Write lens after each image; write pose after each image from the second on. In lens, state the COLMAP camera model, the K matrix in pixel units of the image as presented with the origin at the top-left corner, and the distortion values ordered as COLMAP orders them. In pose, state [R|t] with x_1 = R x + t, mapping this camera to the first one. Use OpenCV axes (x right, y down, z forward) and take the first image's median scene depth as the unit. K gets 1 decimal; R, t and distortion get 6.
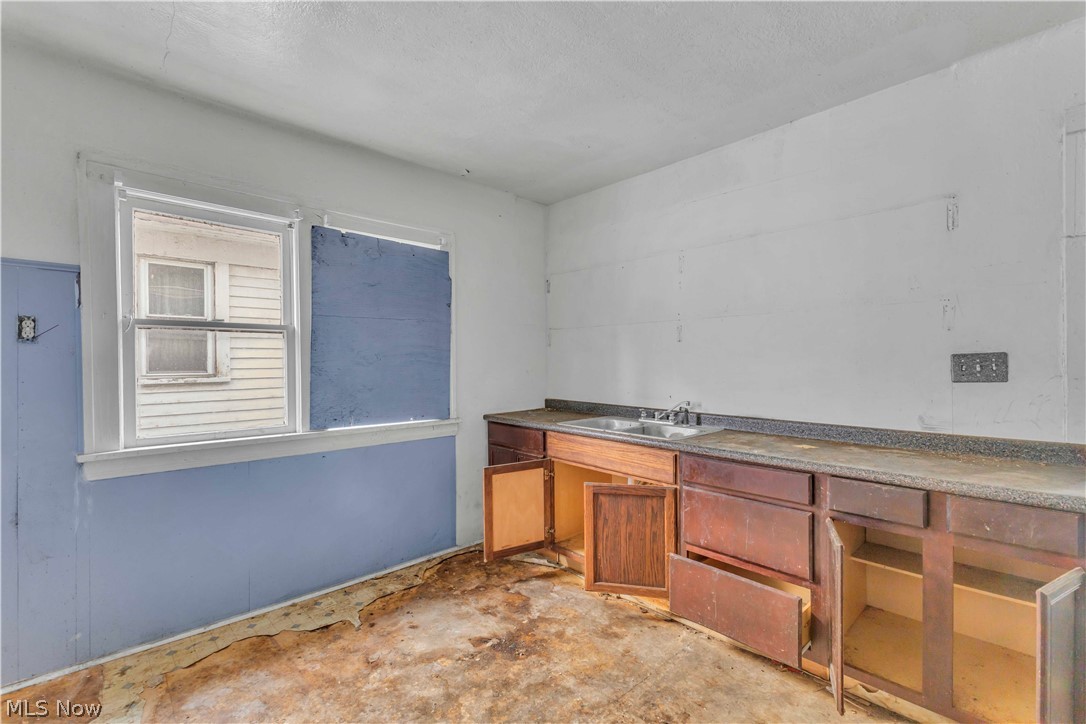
lens RADIAL K [[476.6, 0, 530.8], [0, 476.6, 367.8], [0, 0, 1]] dist [0.012182, -0.000056]
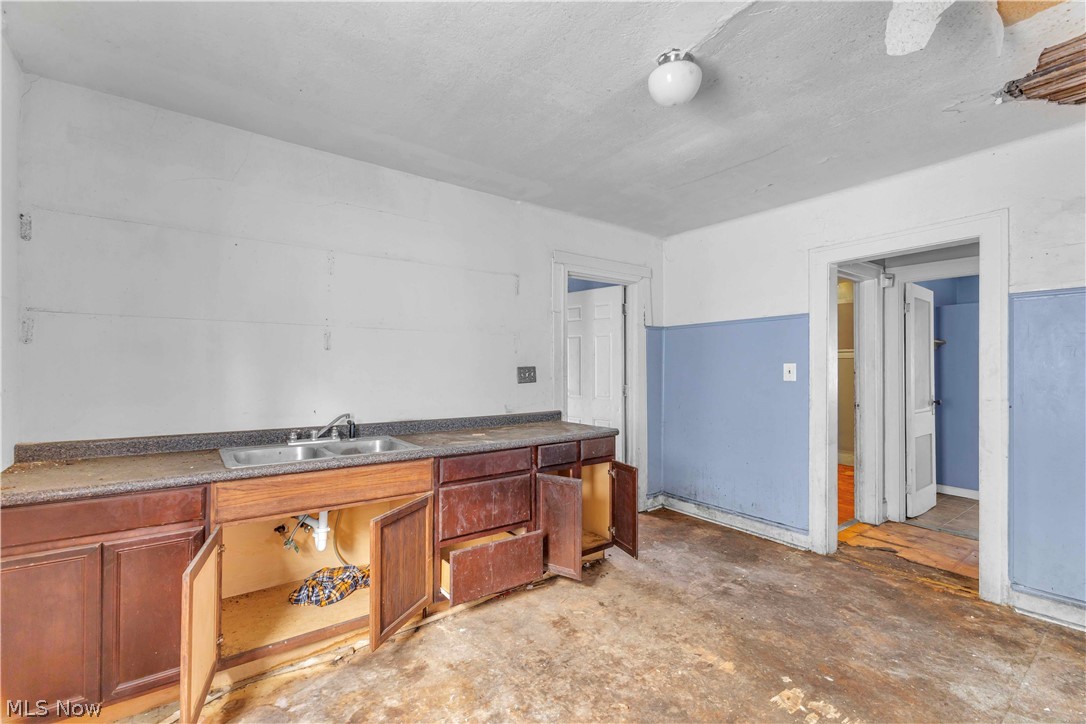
lens RADIAL K [[472.9, 0, 543.0], [0, 472.9, 362.0], [0, 0, 1]] dist [-0.000101, -0.000032]
pose [[0.088253, 0.014865, 0.995987, -0.616303], [0.010160, 0.999823, -0.015823, -0.014423], [-0.996046, 0.011516, 0.088087, 0.577628]]
